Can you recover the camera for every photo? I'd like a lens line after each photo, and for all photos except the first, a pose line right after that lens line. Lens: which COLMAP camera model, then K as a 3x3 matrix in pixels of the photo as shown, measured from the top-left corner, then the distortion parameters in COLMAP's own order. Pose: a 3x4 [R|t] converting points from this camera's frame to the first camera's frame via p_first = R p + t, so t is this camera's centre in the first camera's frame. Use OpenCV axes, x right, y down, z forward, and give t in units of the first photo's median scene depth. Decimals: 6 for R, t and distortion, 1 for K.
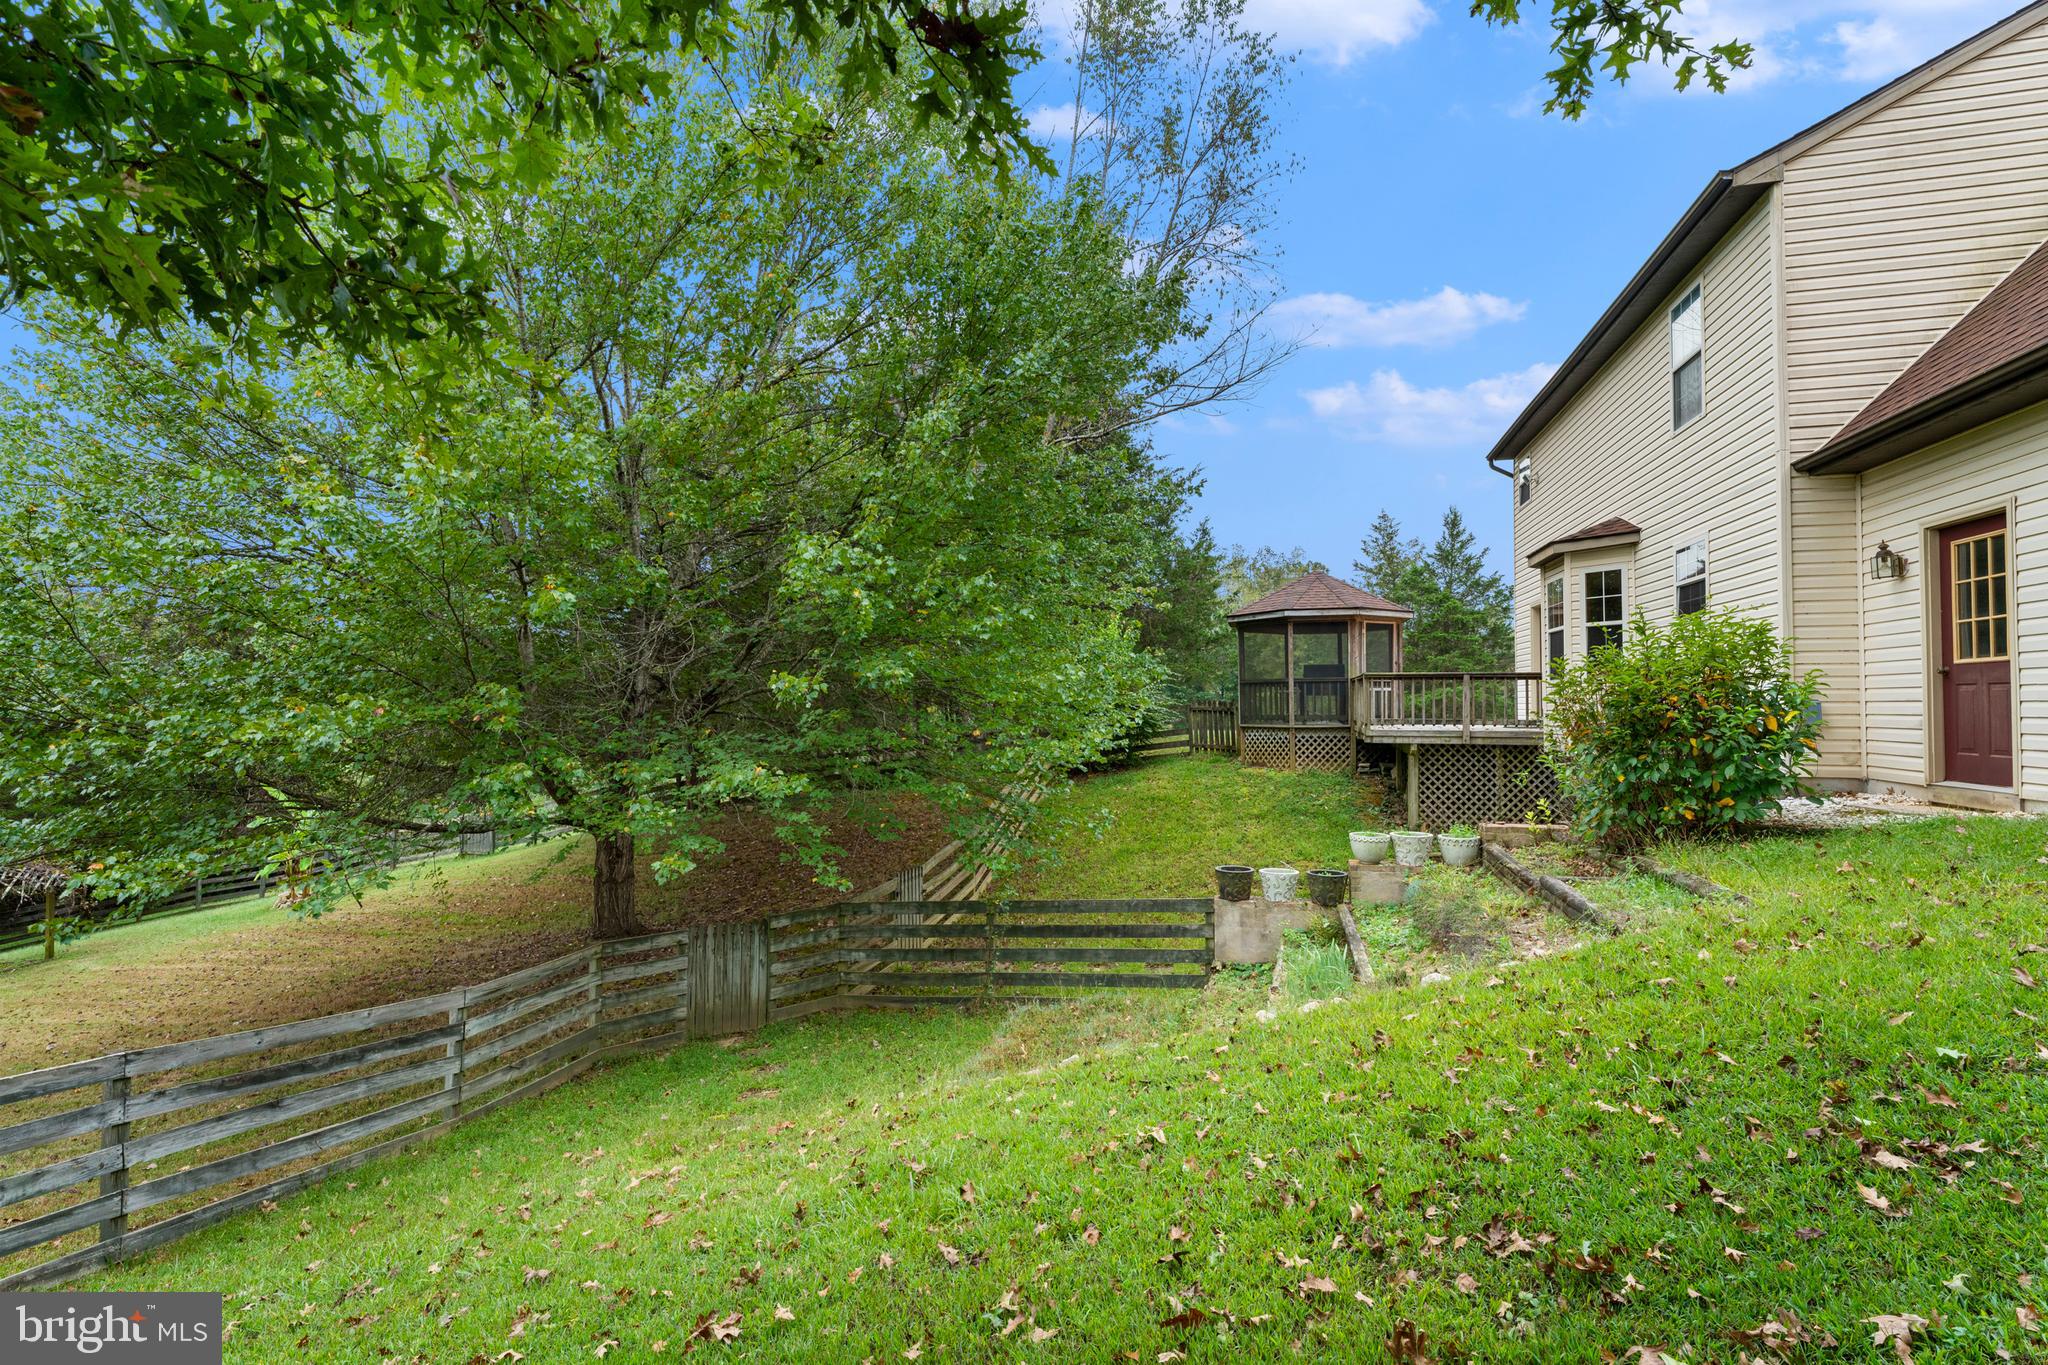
lens RADIAL K [[974.7, 0, 1024.6], [0, 974.7, 691.1], [0, 0, 1]] dist [-0.002280, -0.001281]
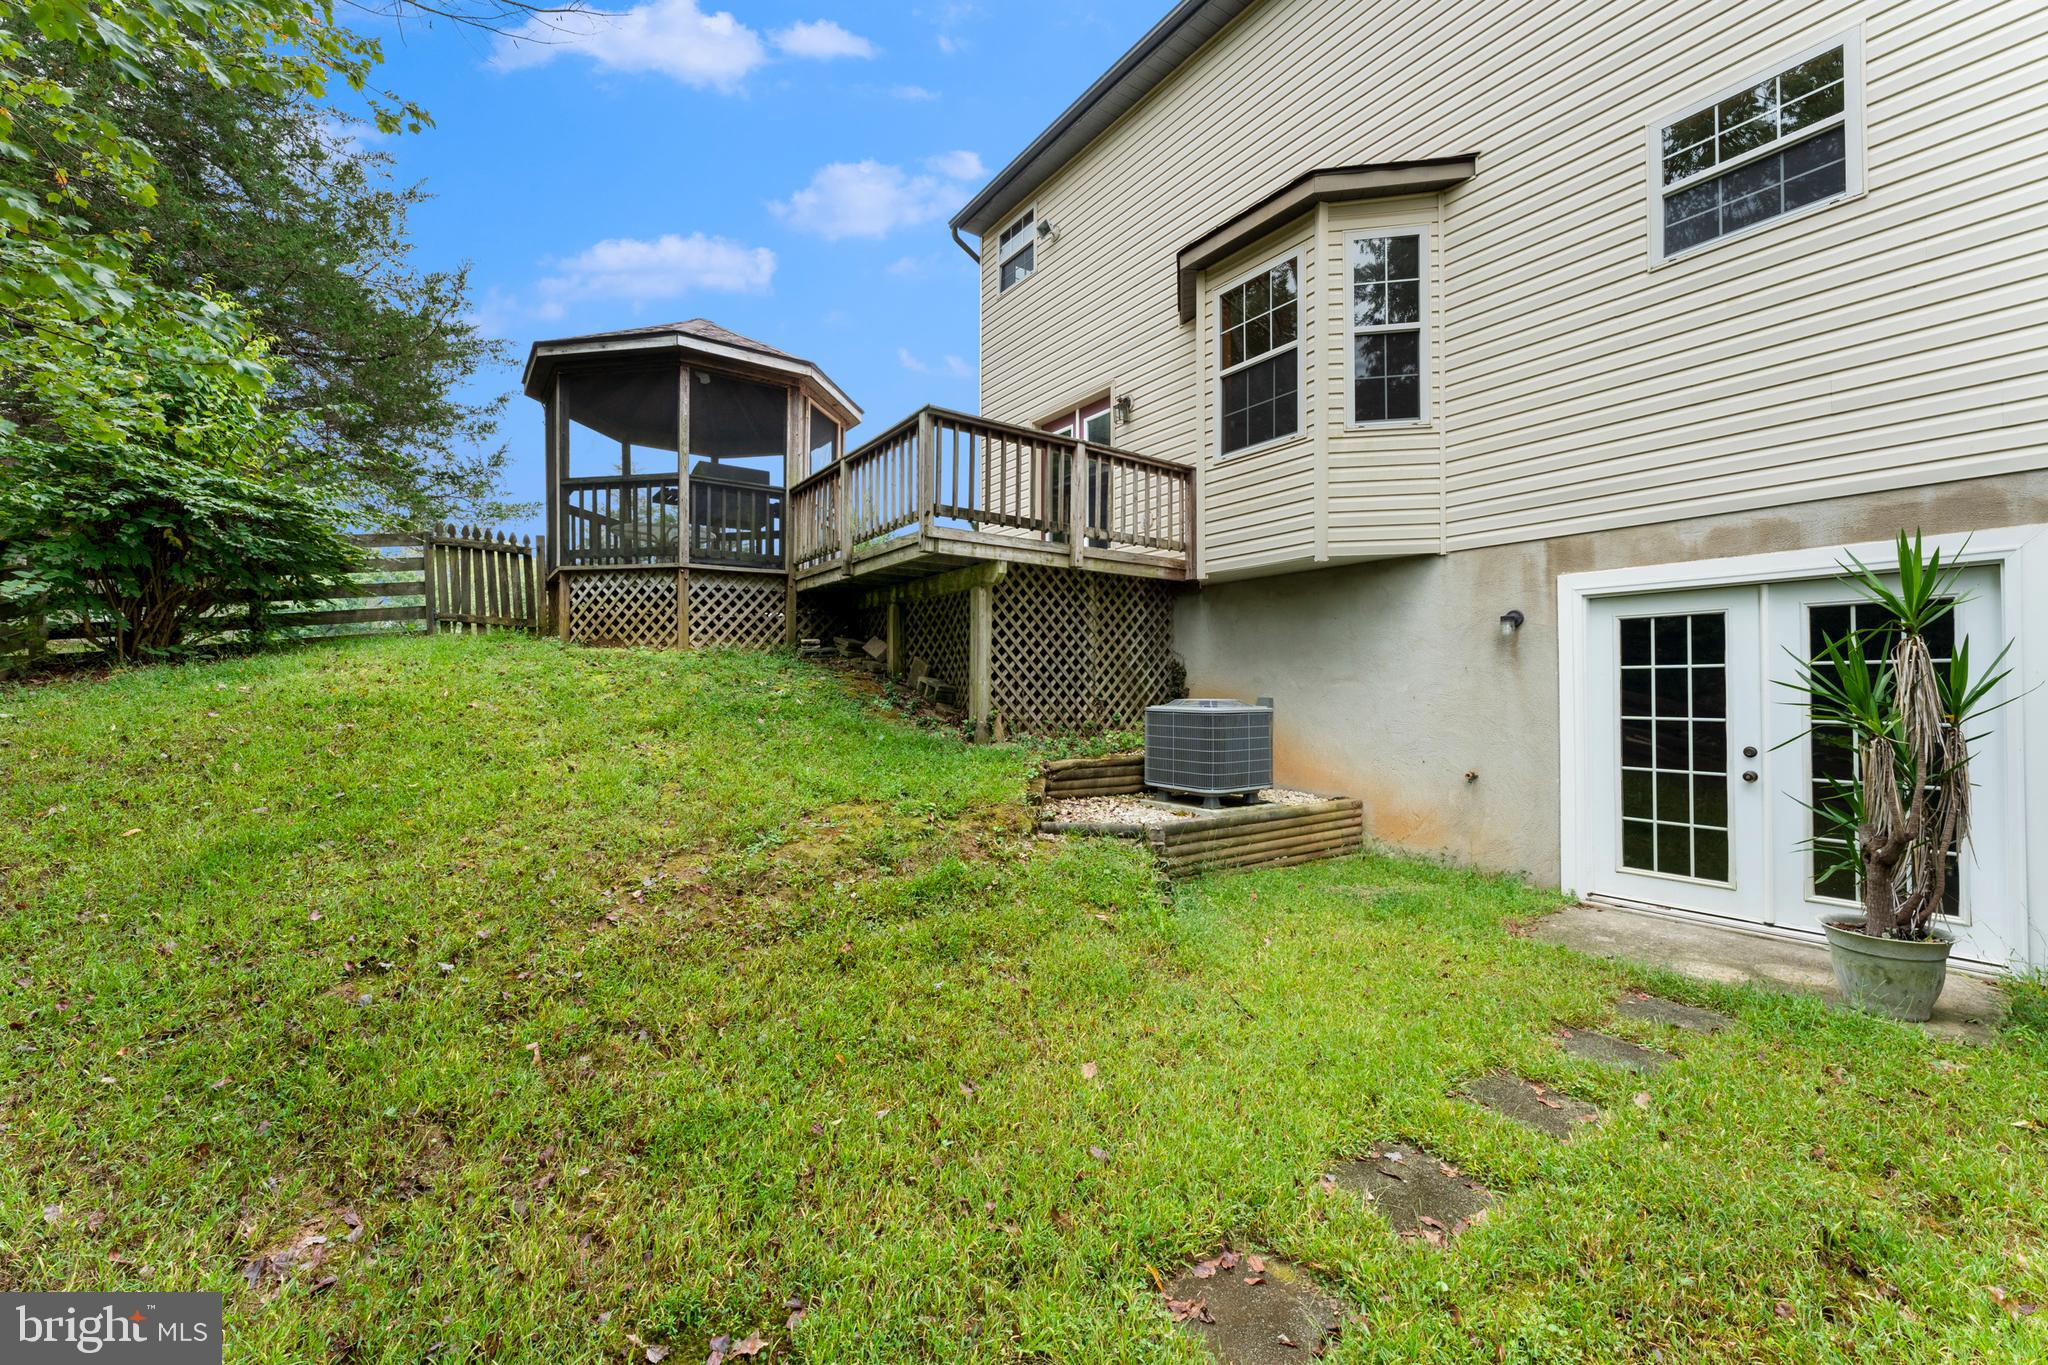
lens RADIAL K [[817.5, 0, 1025.8], [0, 817.5, 674.6], [0, 0, 1]] dist [0.001673, -0.000423]
pose [[0.651162, 0.013720, 0.758814, 0.115153], [-0.010780, 0.999903, -0.008829, 0.185131], [-0.758862, -0.002431, 0.651247, 1.092400]]
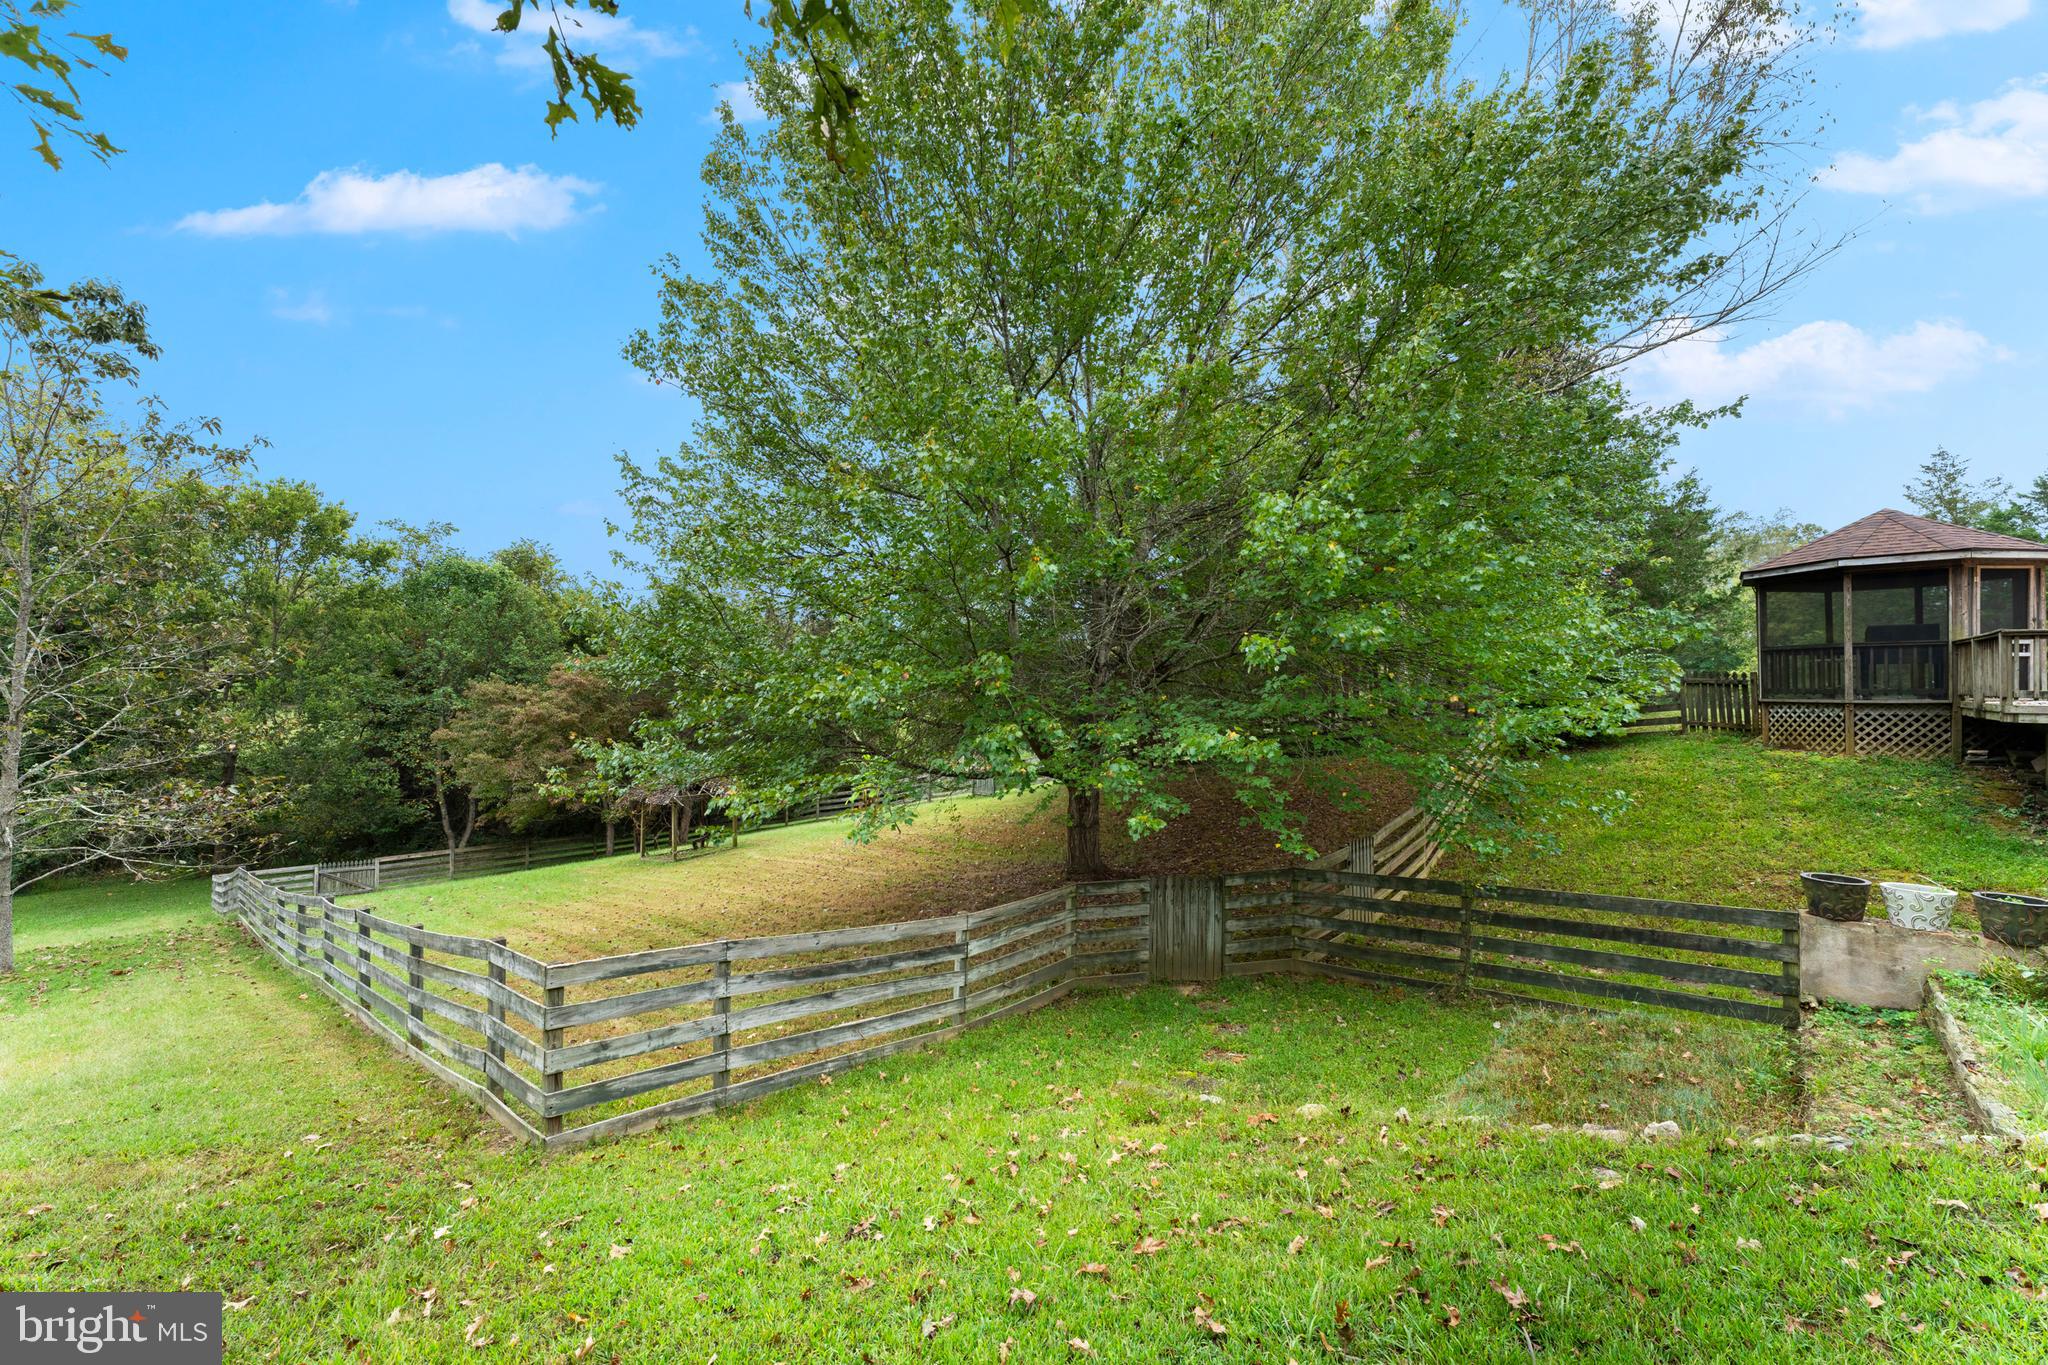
lens RADIAL K [[817.5, 0, 1016.6], [0, 817.5, 686.7], [0, 0, 1]] dist [0.001673, -0.000423]
pose [[0.889838, 0.002006, -0.456273, -0.065060], [0.005545, 0.999869, 0.015210, 0.017676], [0.456244, -0.016065, 0.889710, 0.133645]]
